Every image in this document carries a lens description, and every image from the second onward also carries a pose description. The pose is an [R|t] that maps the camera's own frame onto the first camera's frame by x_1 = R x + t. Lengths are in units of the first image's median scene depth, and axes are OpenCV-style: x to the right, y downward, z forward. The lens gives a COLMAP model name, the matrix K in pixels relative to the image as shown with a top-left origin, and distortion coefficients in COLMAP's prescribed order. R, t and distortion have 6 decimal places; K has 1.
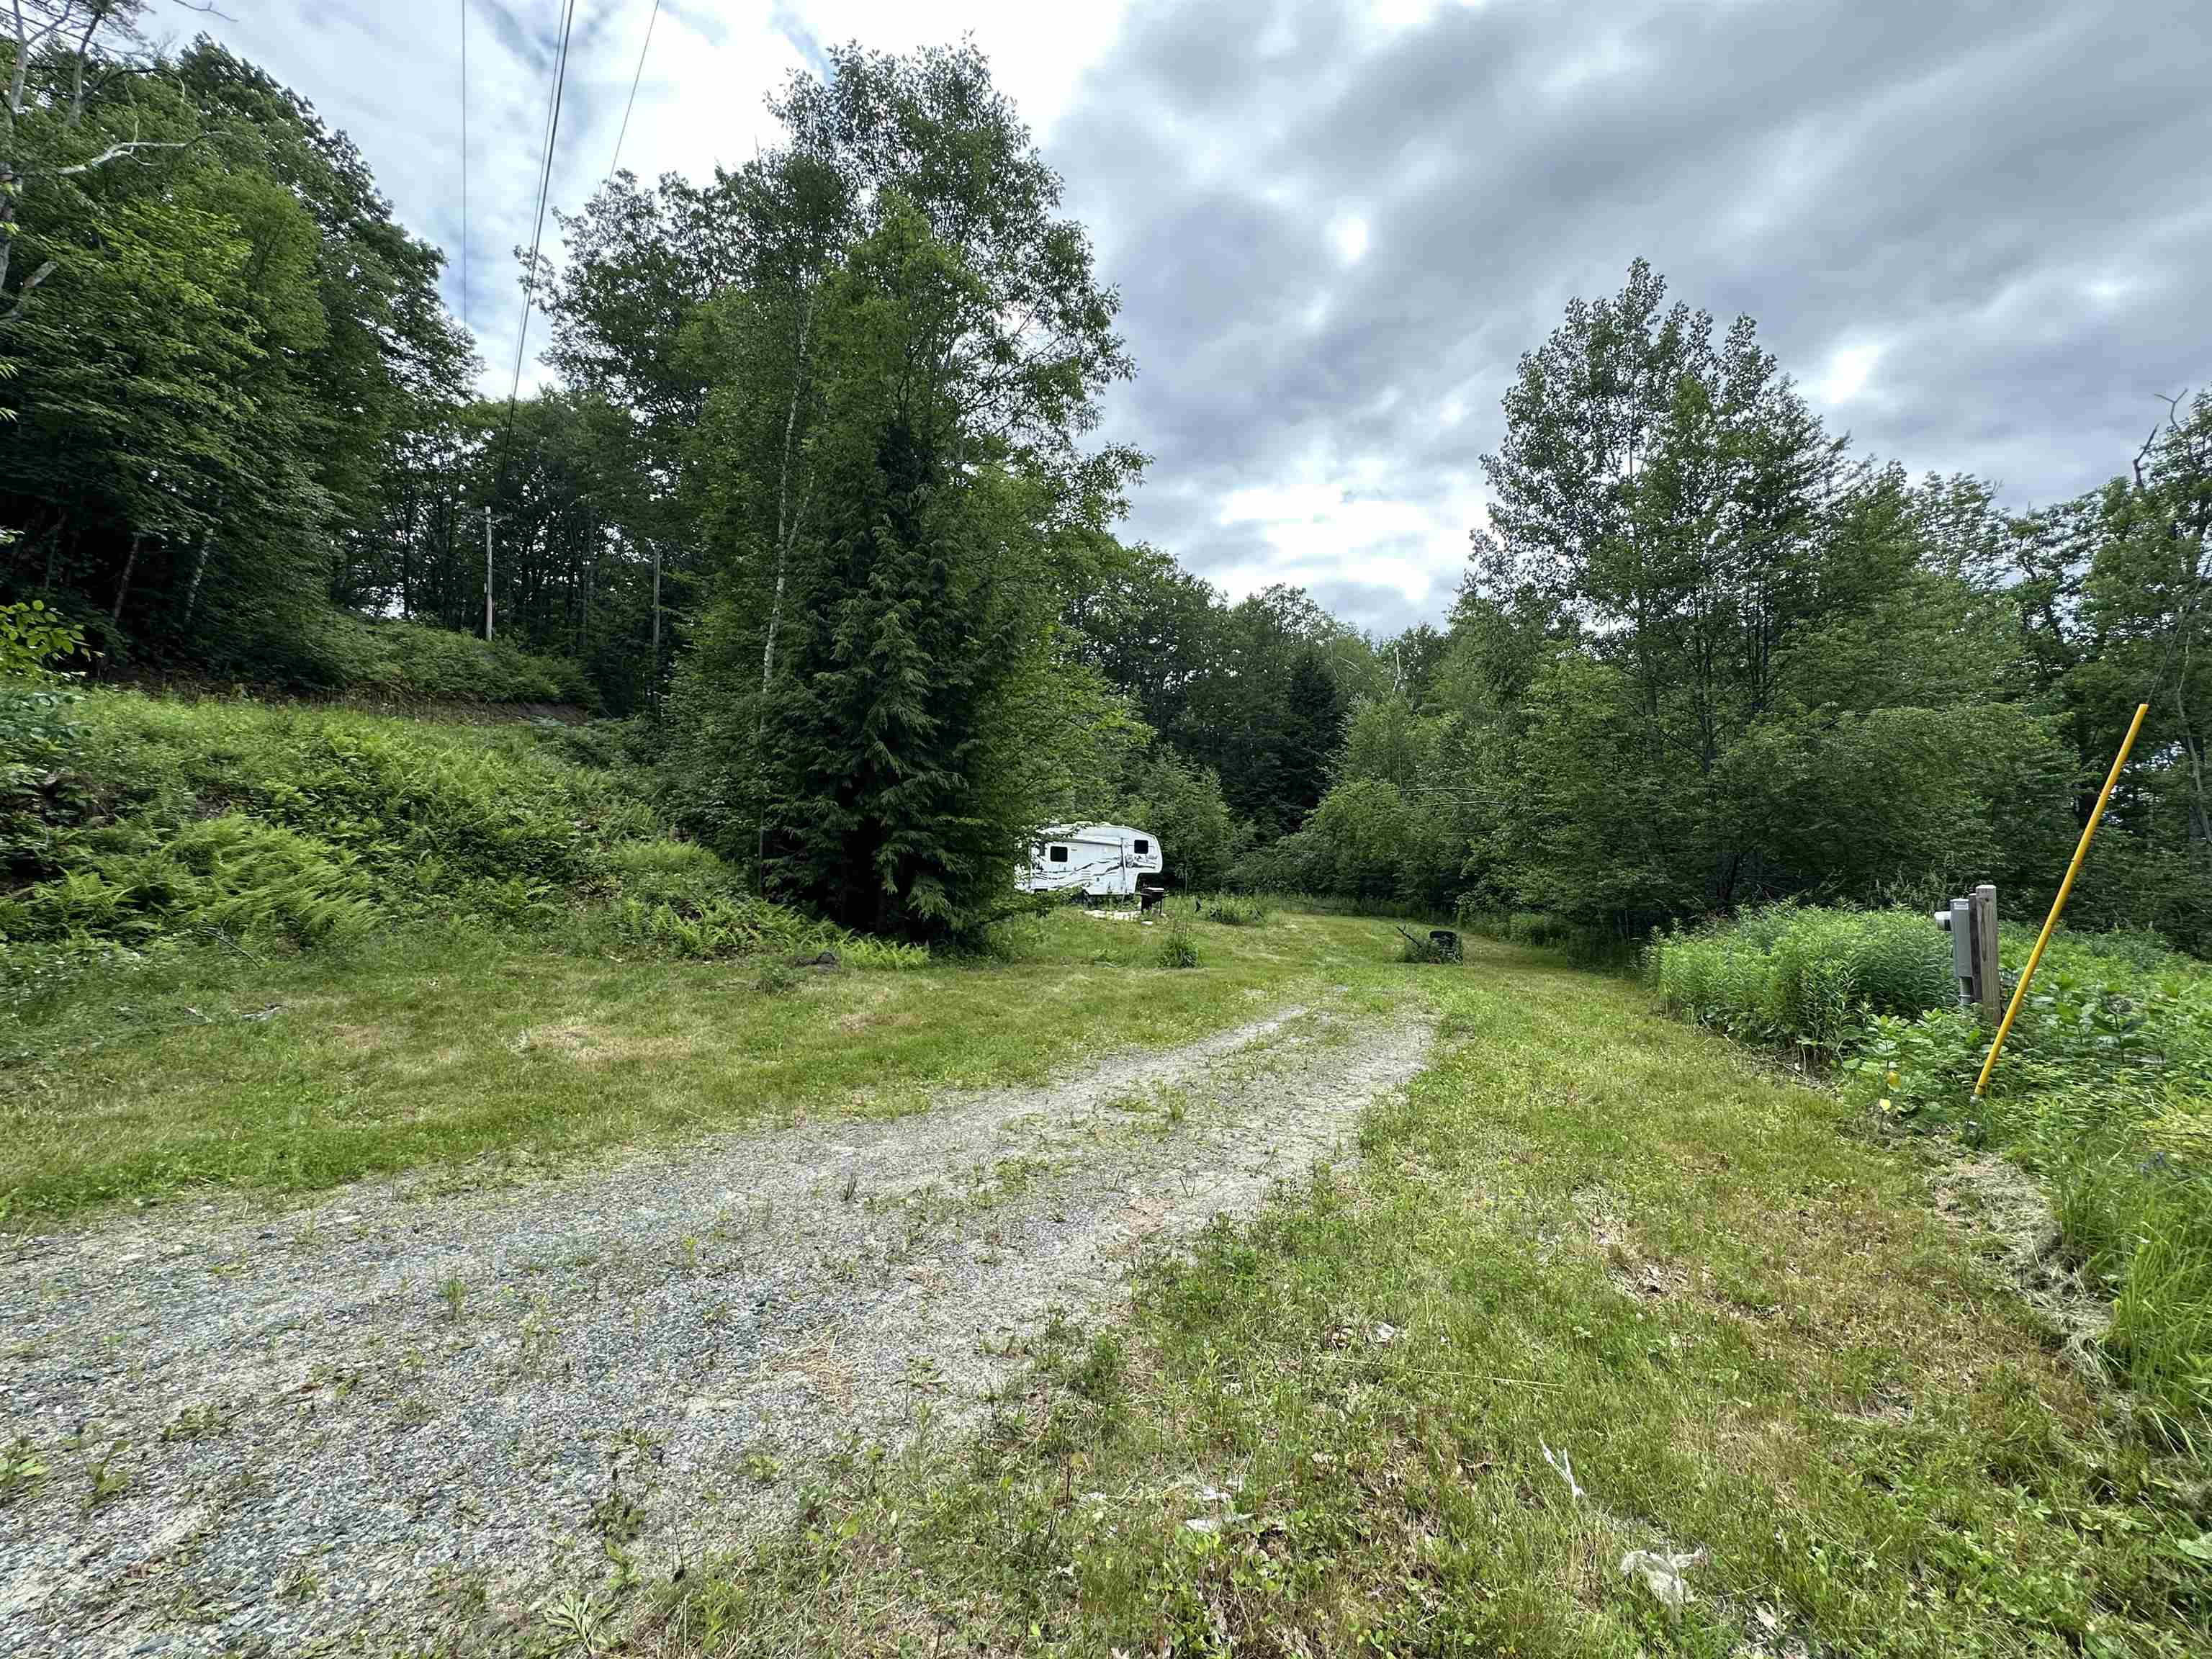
lens RADIAL K [[883.5, 0, 1106.0], [0, 883.5, 824.5], [0, 0, 1]] dist [-0.001322, 0.000177]
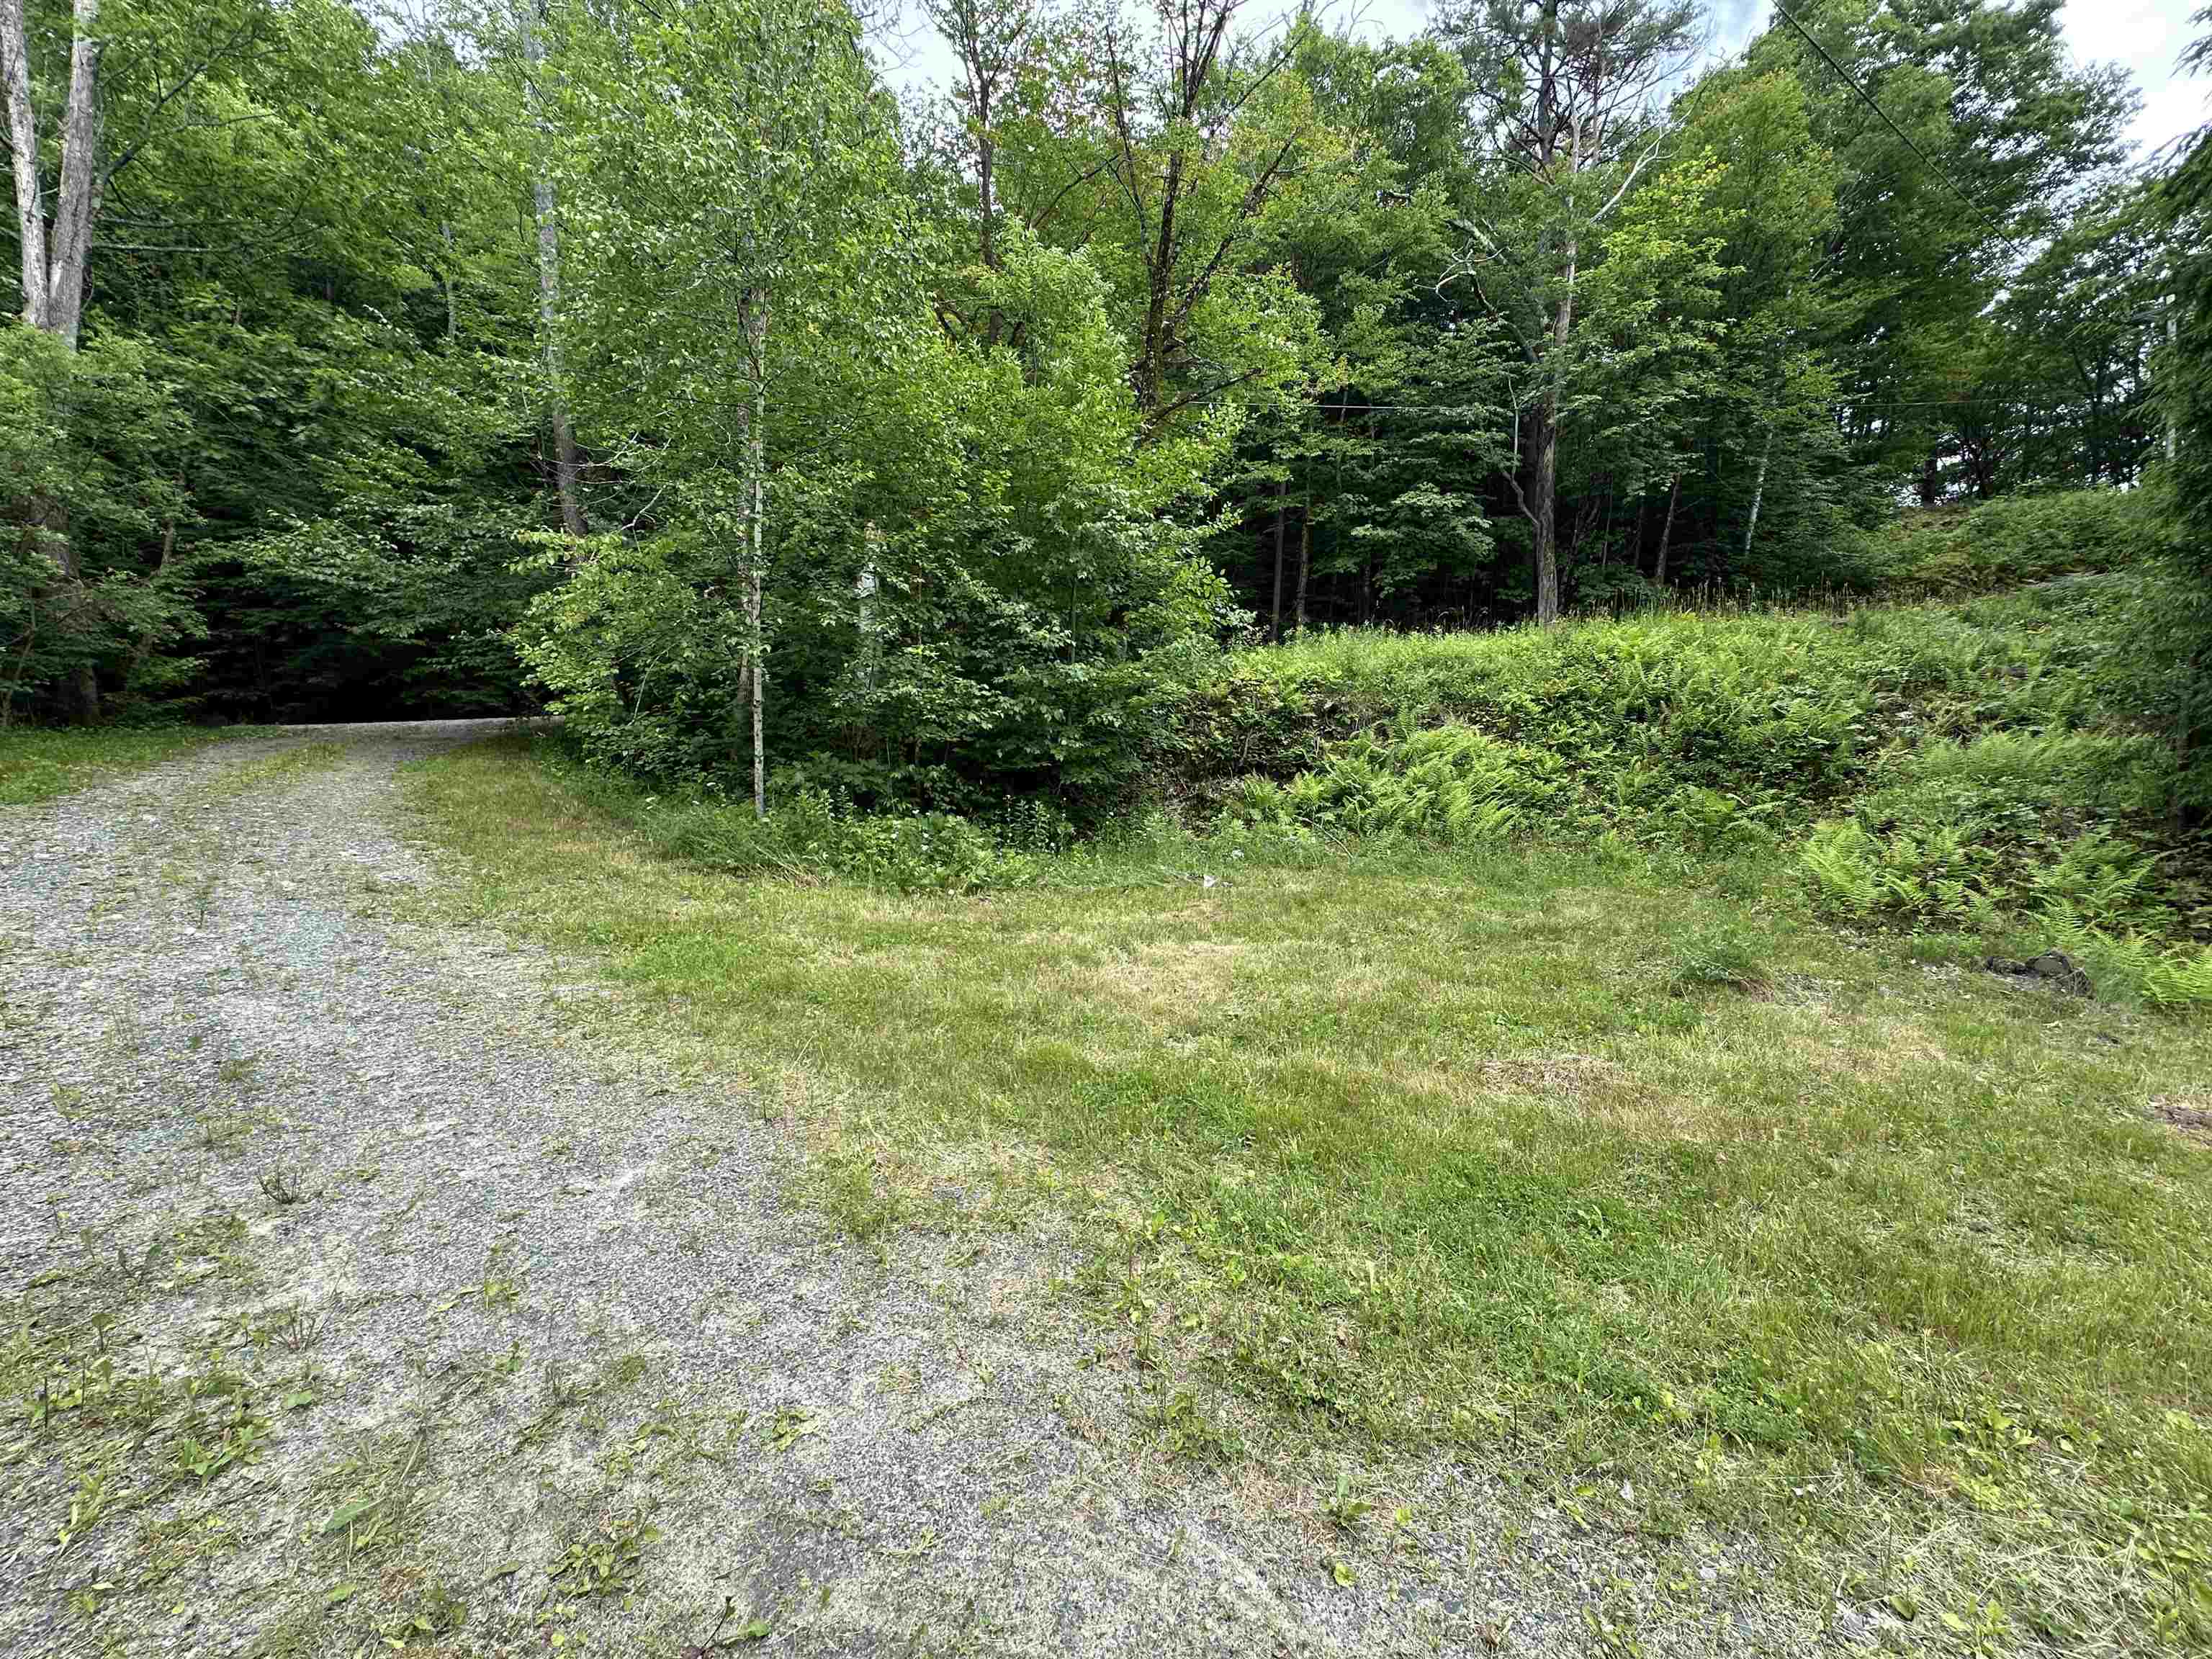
lens RADIAL K [[883.5, 0, 1106.0], [0, 883.5, 824.5], [0, 0, 1]] dist [-0.001322, 0.000177]
pose [[0.000169, 0.040475, -0.999181, 0.036452], [0.026821, 0.998821, 0.040465, 0.019555], [0.999640, -0.026806, -0.000916, 0.199168]]
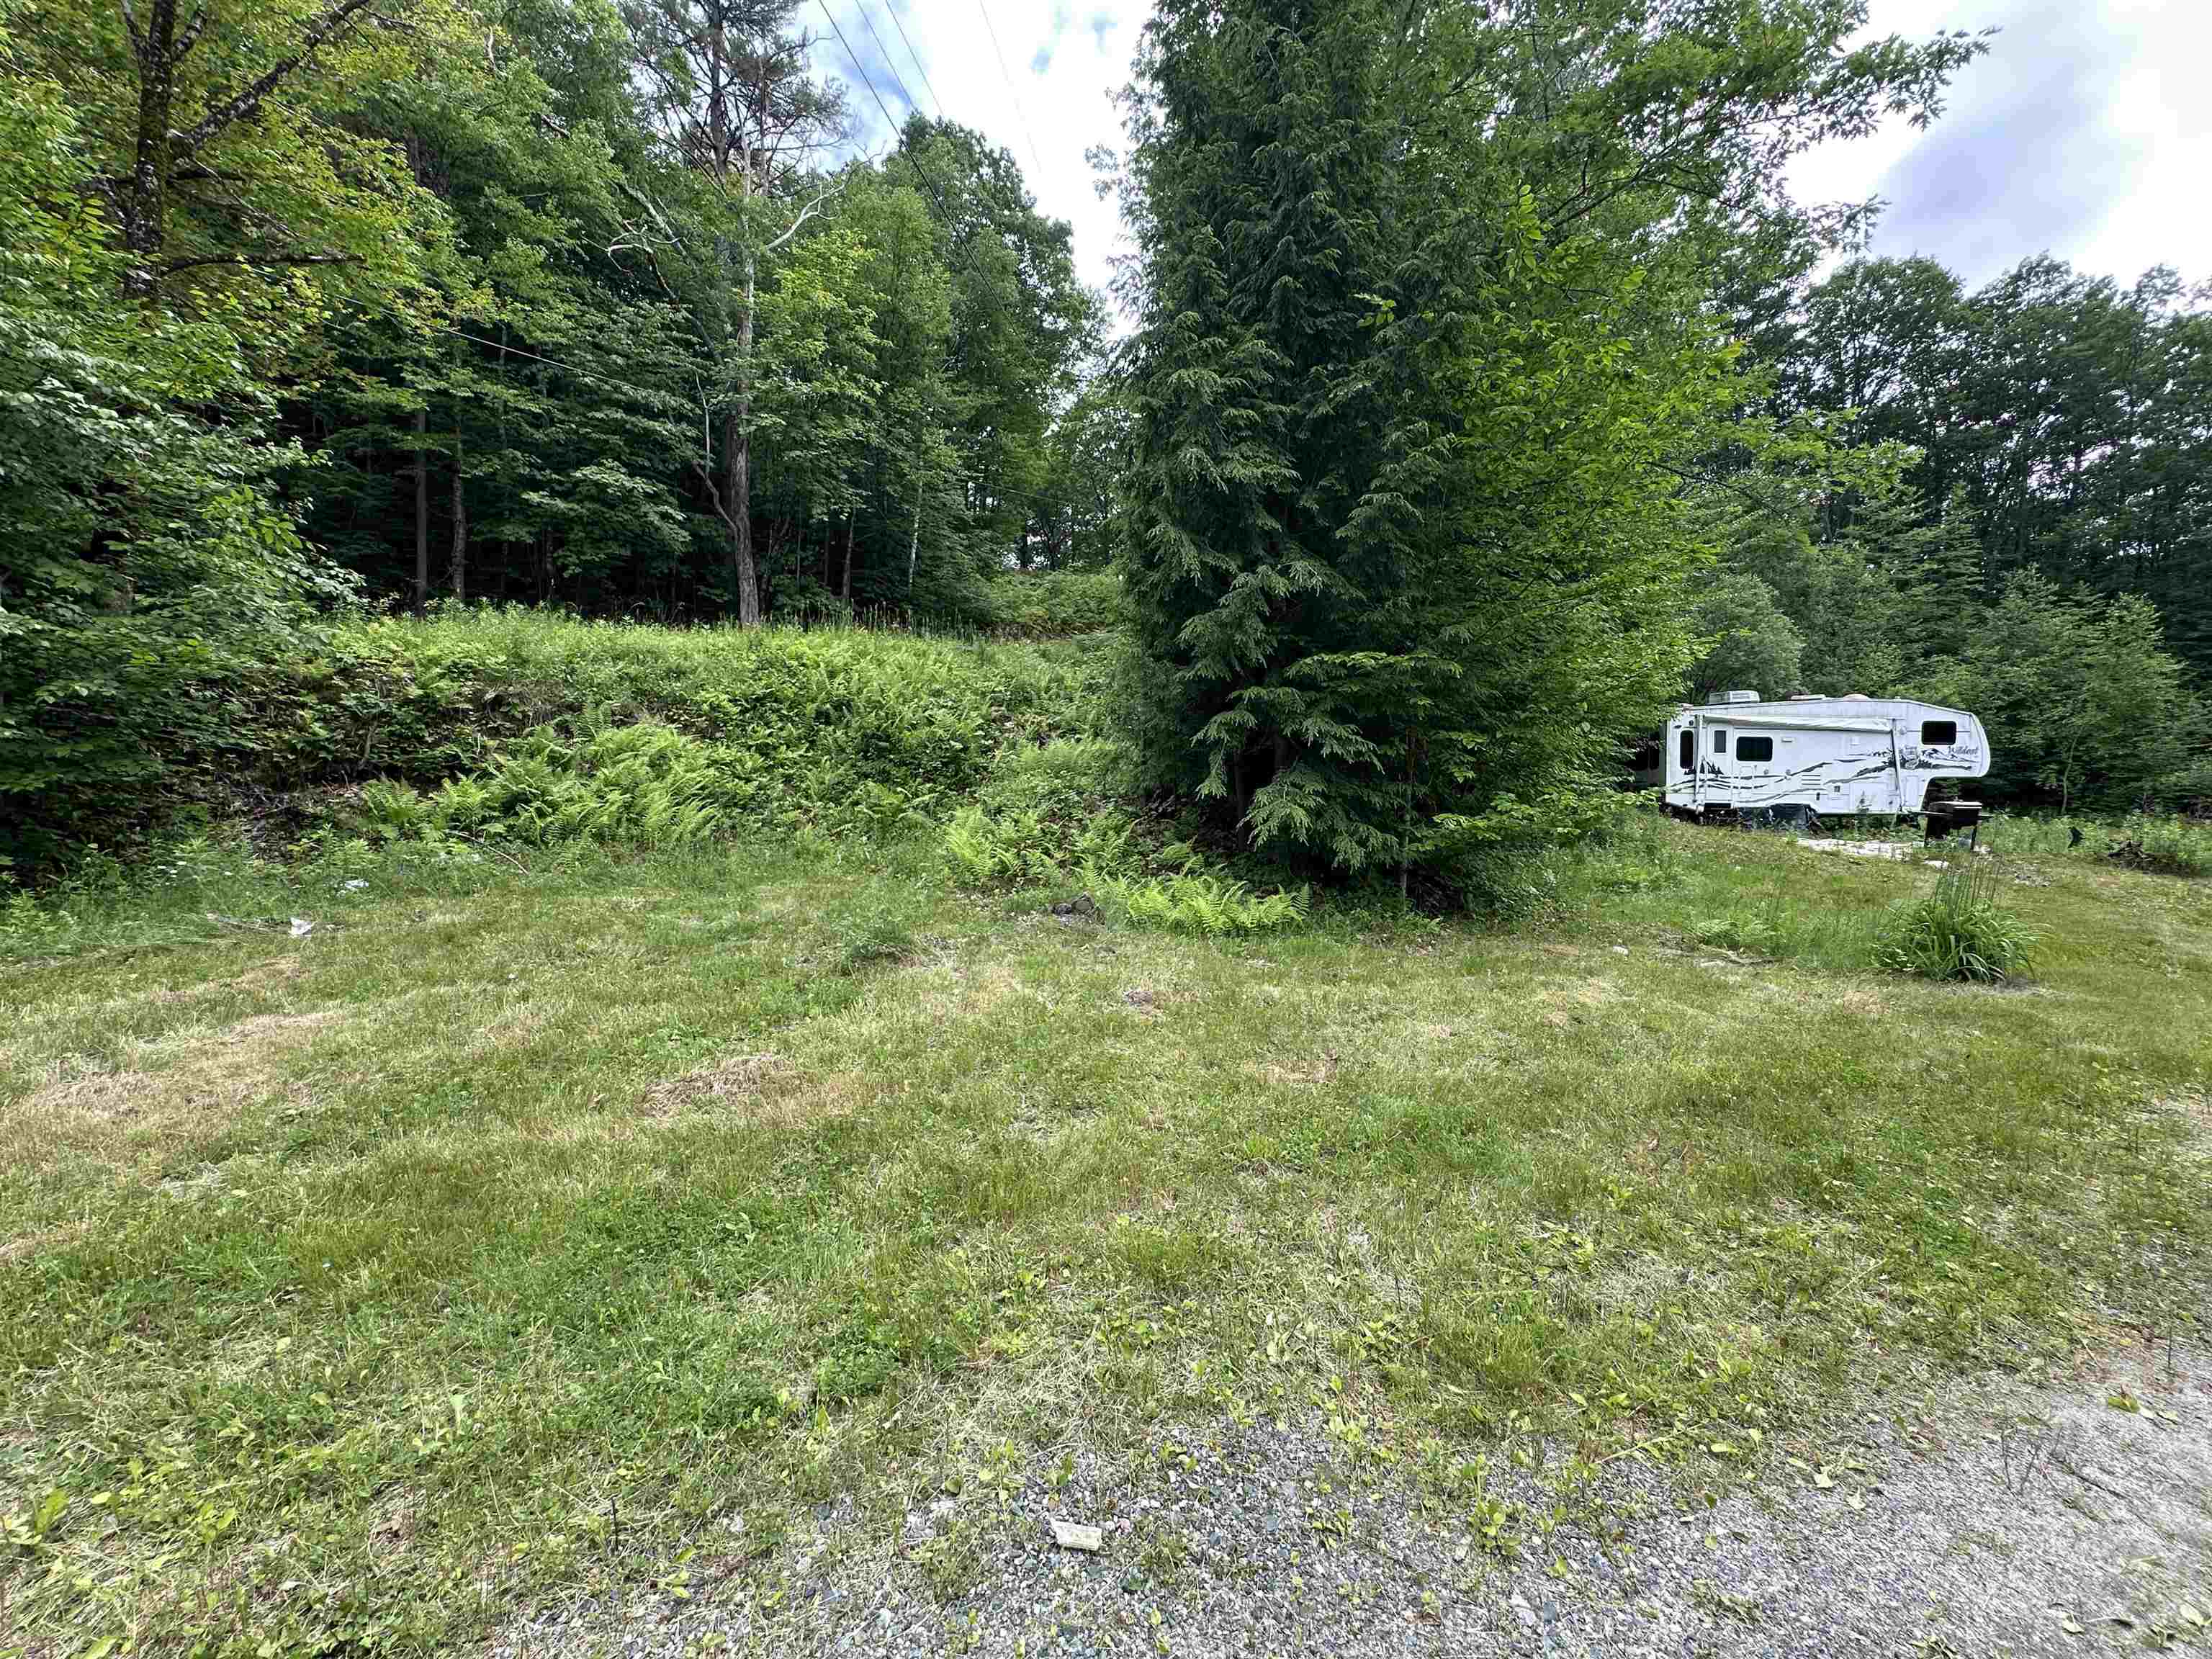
lens RADIAL K [[883.5, 0, 1106.0], [0, 883.5, 824.5], [0, 0, 1]] dist [-0.001322, 0.000177]
pose [[0.734454, 0.015959, -0.678471, 0.034955], [0.045525, 0.996313, 0.072717, 0.019512], [0.677130, -0.084295, 0.731020, 0.209756]]
